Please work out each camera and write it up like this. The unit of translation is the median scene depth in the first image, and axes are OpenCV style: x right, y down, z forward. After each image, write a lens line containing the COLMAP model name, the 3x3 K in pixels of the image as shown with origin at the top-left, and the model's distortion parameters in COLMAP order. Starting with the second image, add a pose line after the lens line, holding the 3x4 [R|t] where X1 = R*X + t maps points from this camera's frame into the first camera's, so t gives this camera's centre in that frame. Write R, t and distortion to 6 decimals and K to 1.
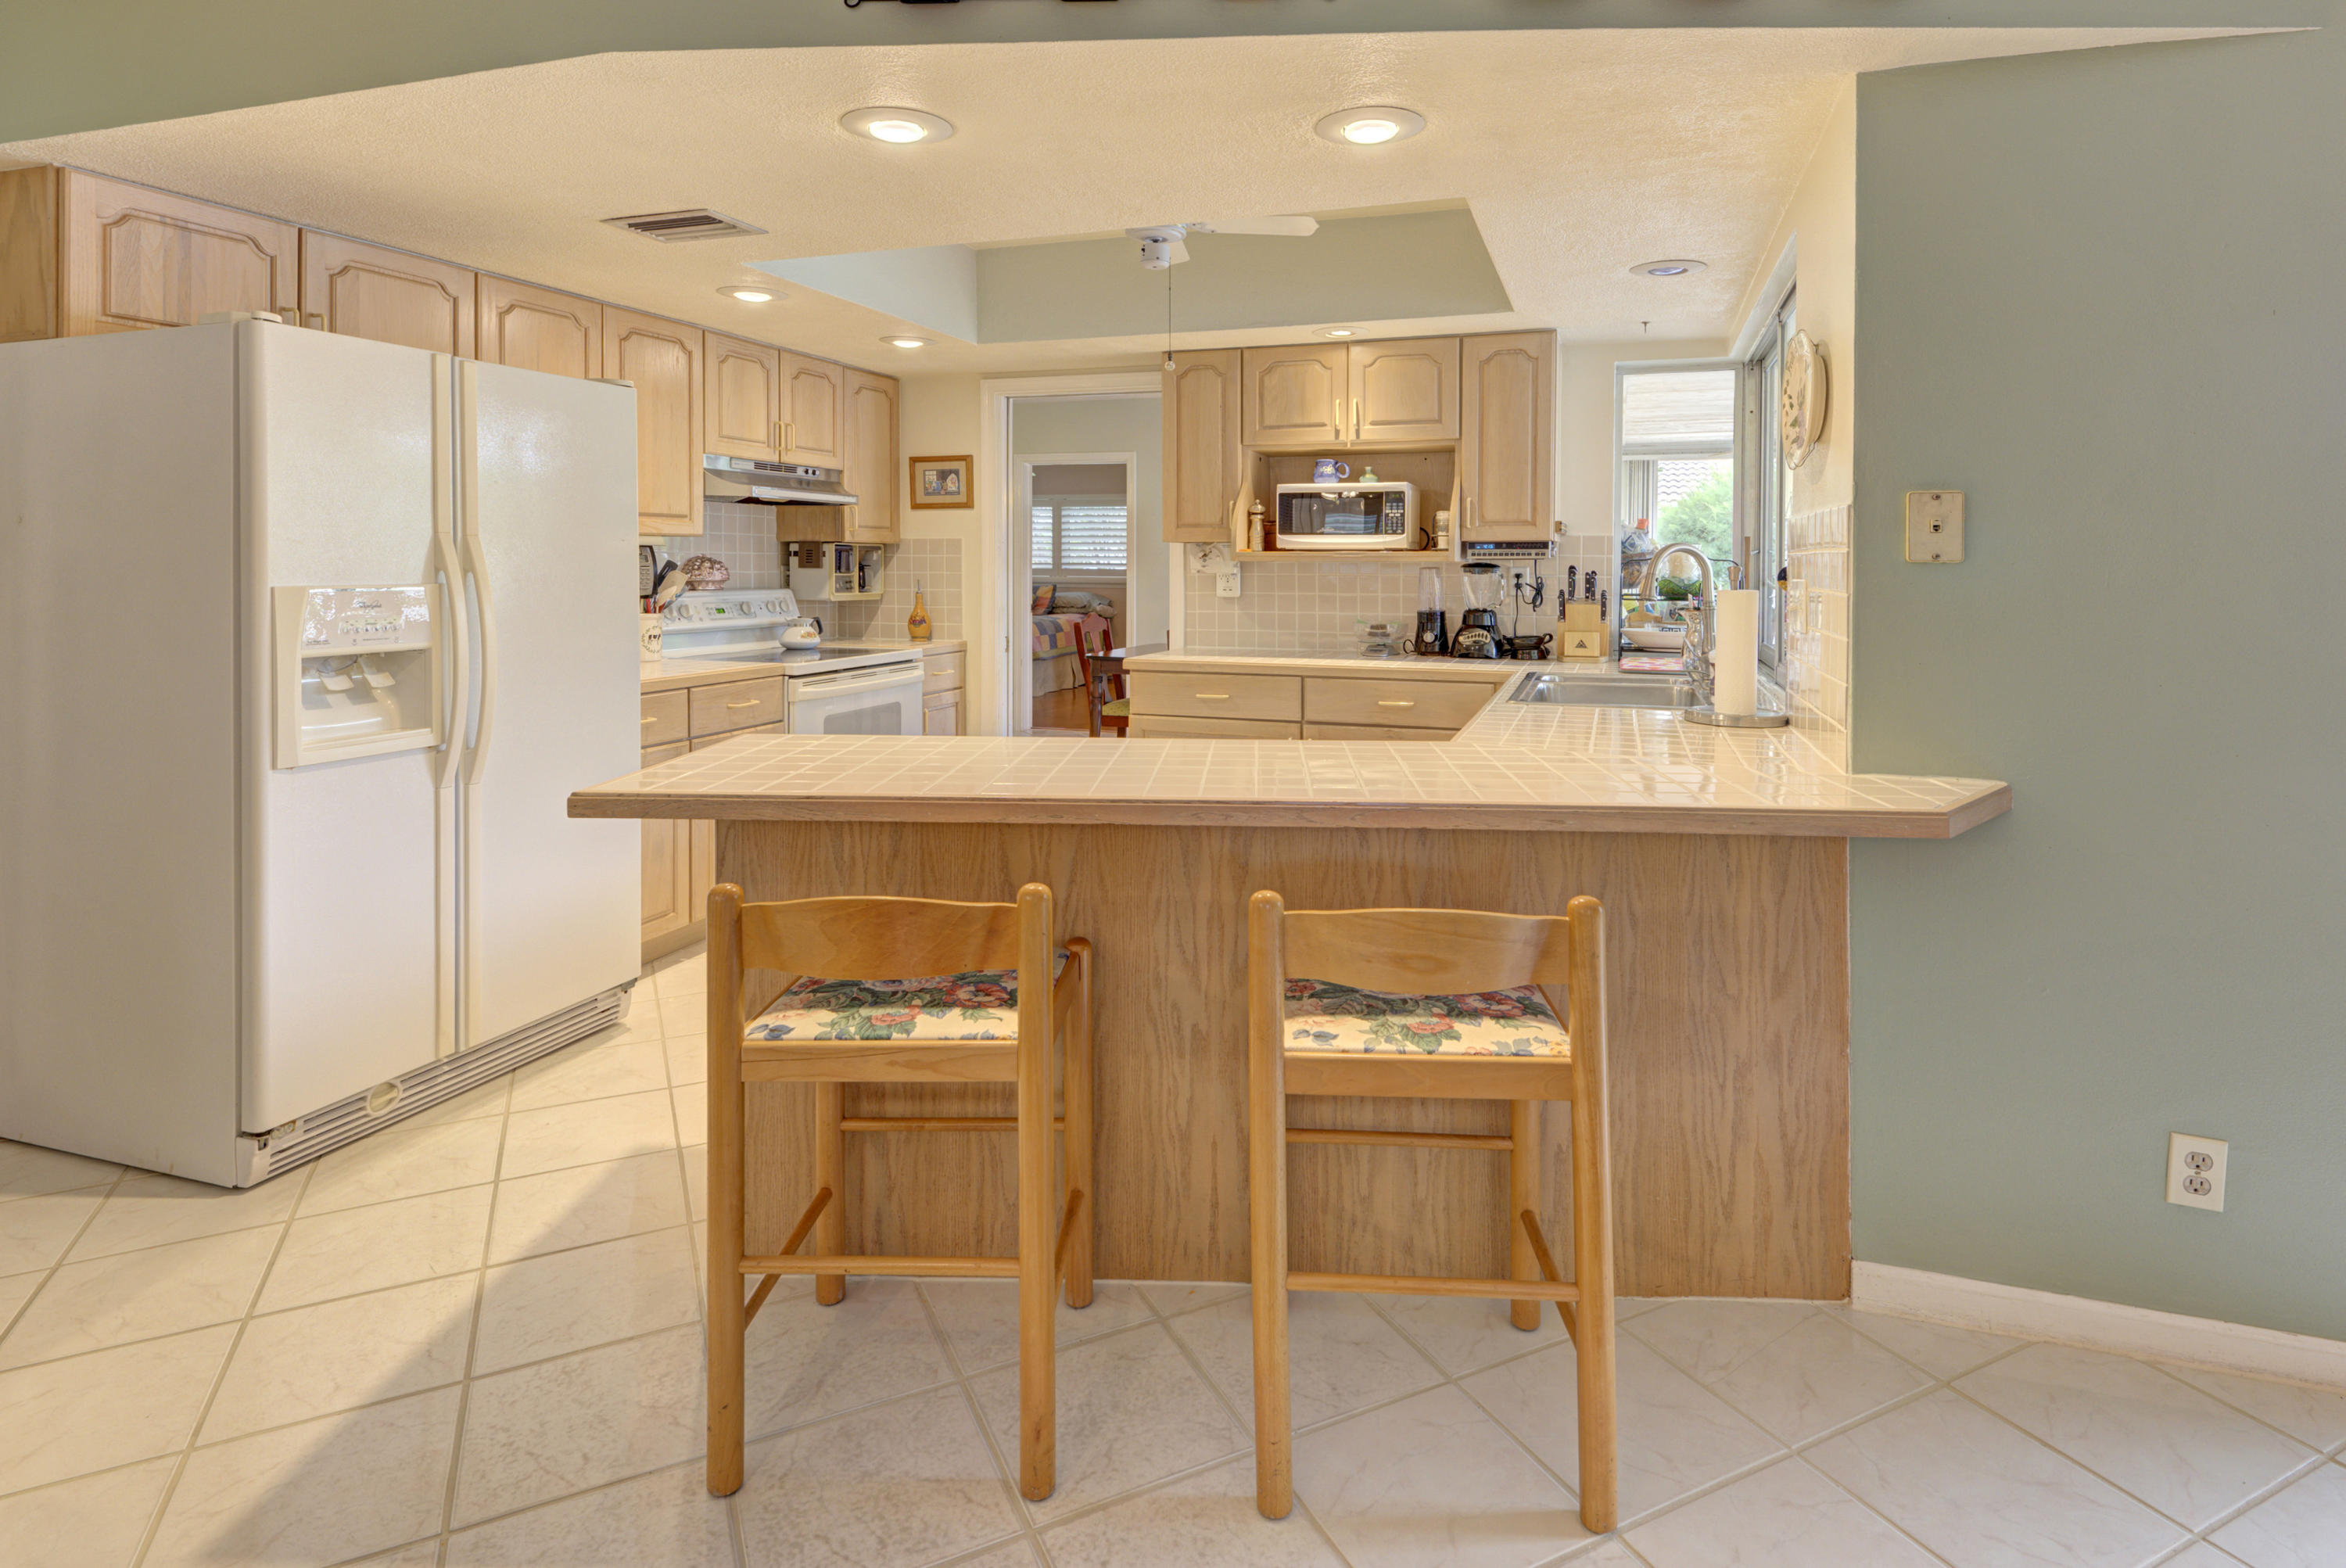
lens RADIAL K [[1247.0, 0, 1216.8], [0, 1247.0, 580.7], [0, 0, 1]] dist [0.025810, -0.018061]
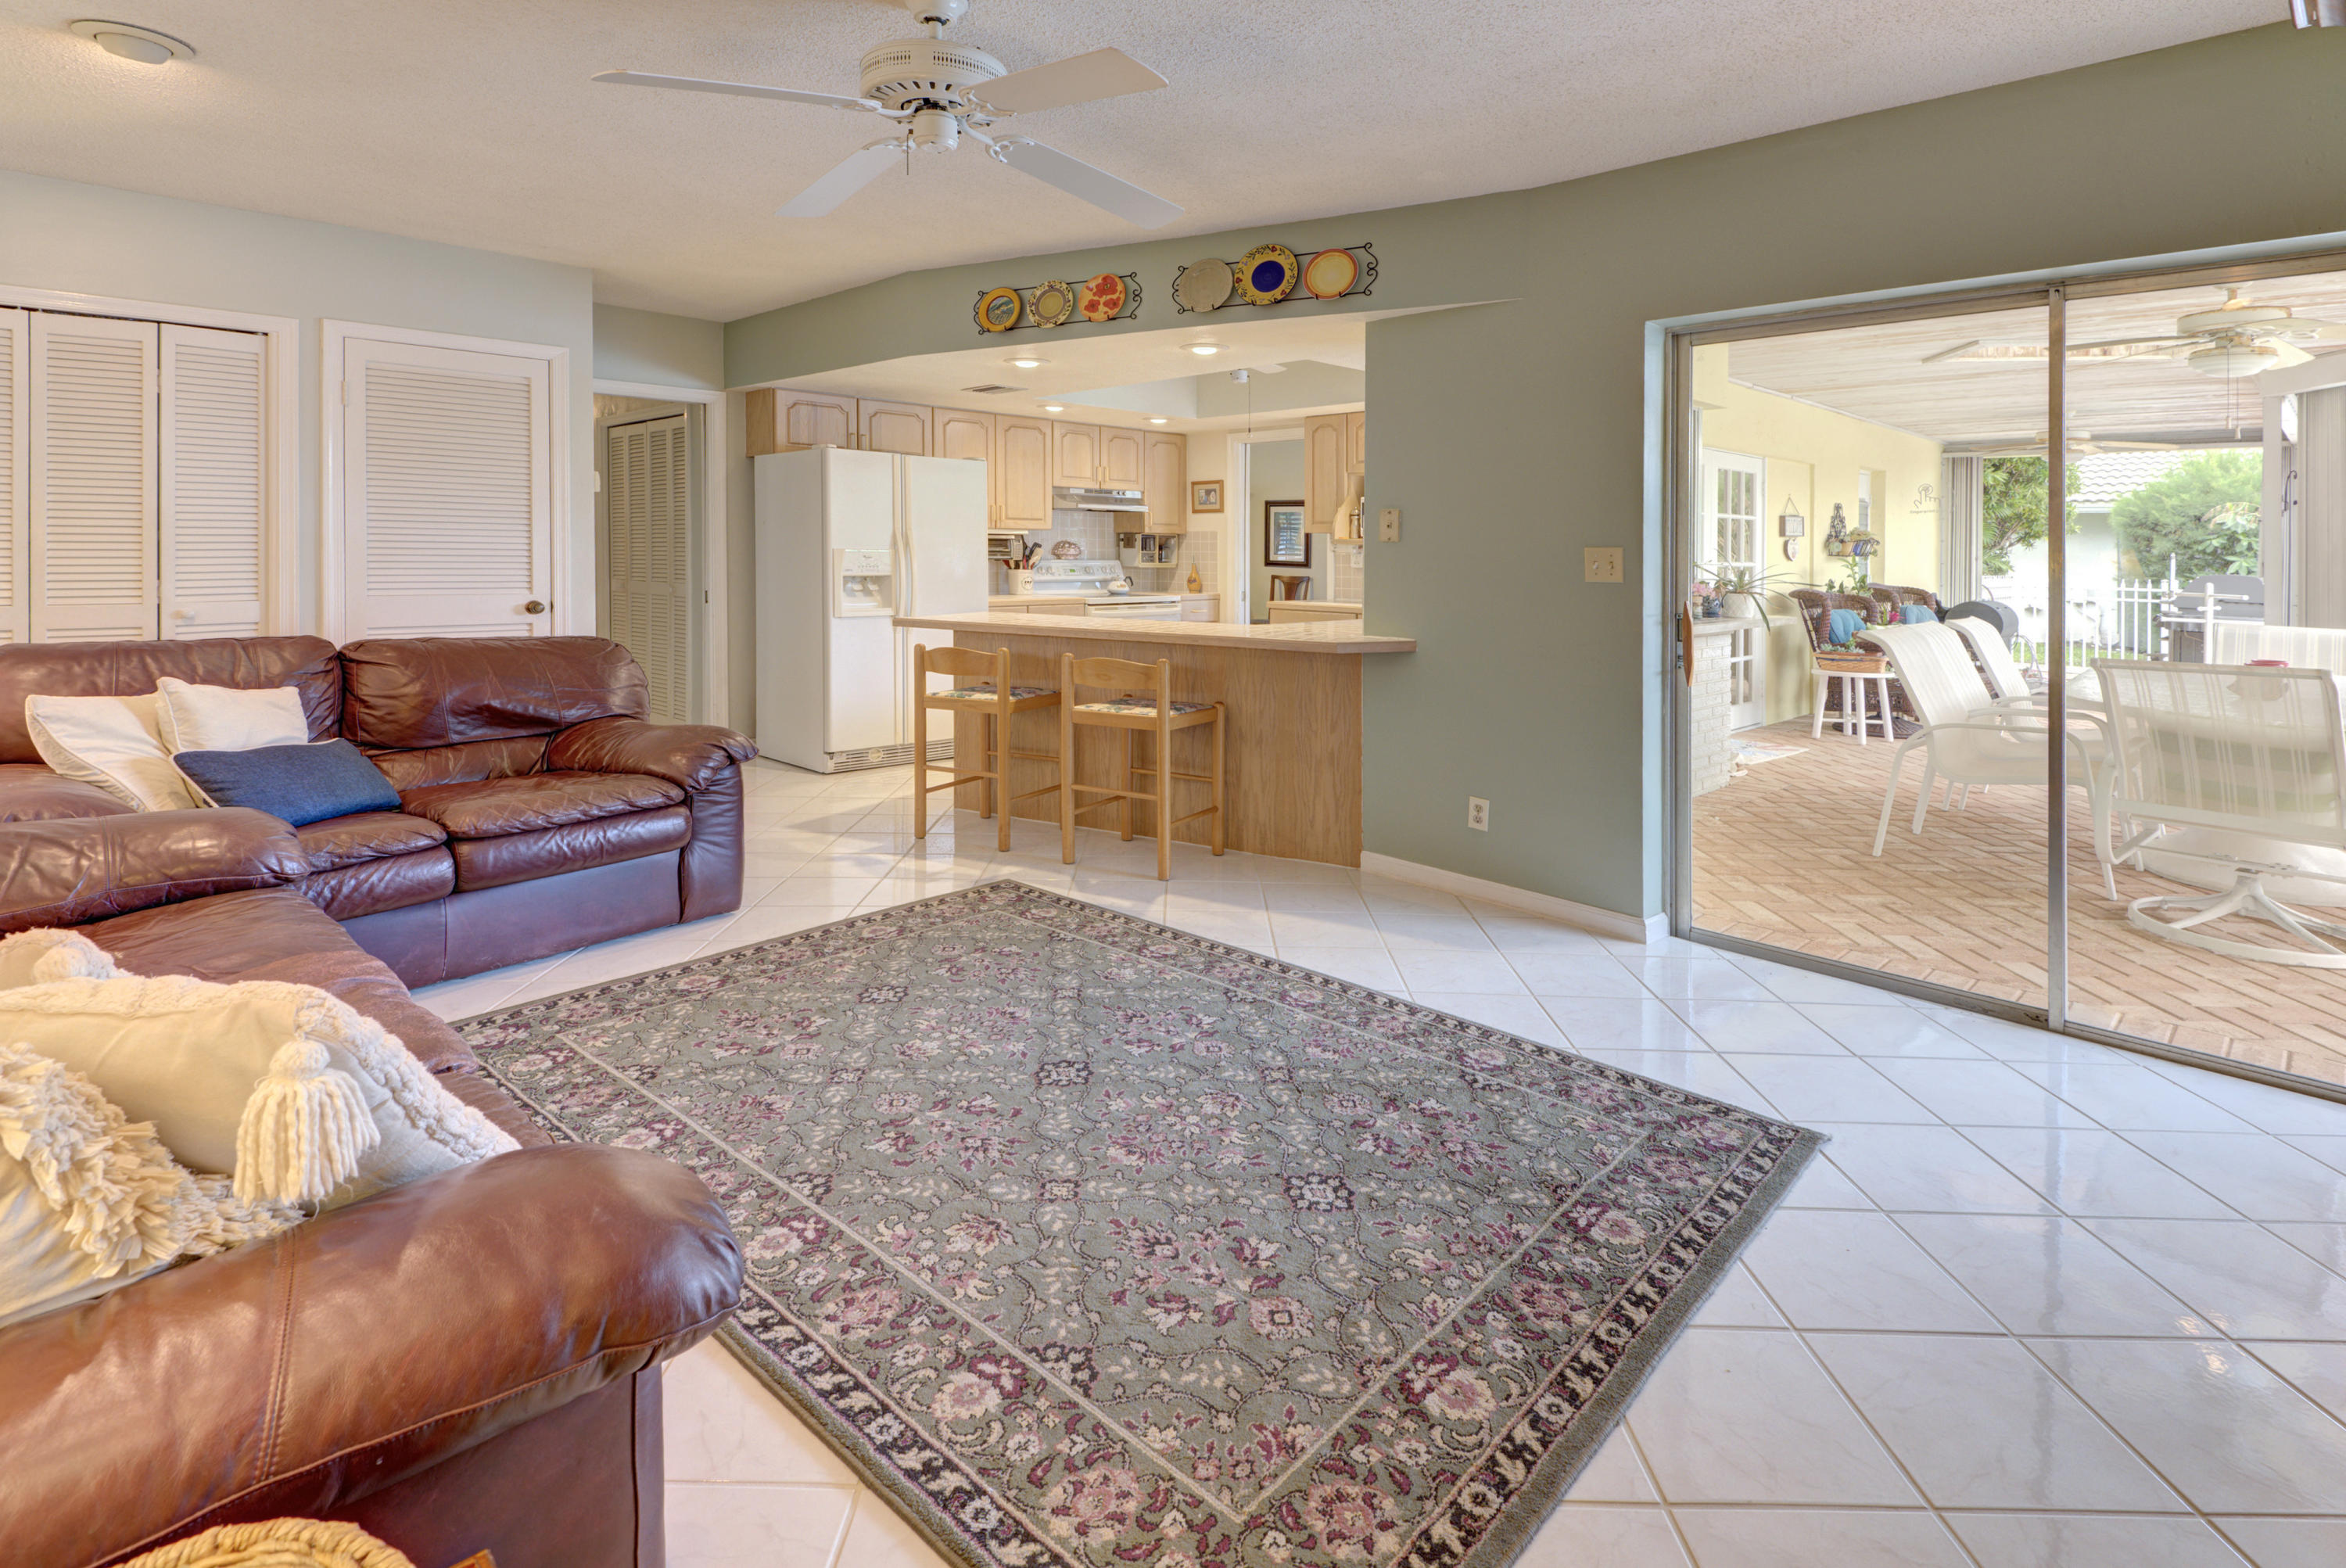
lens RADIAL K [[1135.0, 0, 1231.9], [0, 1135.0, 616.0], [0, 0, 1]] dist [0.020698, -0.000089]
pose [[0.912820, 0.031297, -0.407161, 0.504652], [-0.015131, 0.998966, 0.042864, 0.015983], [0.408081, -0.032967, 0.912350, -0.430667]]
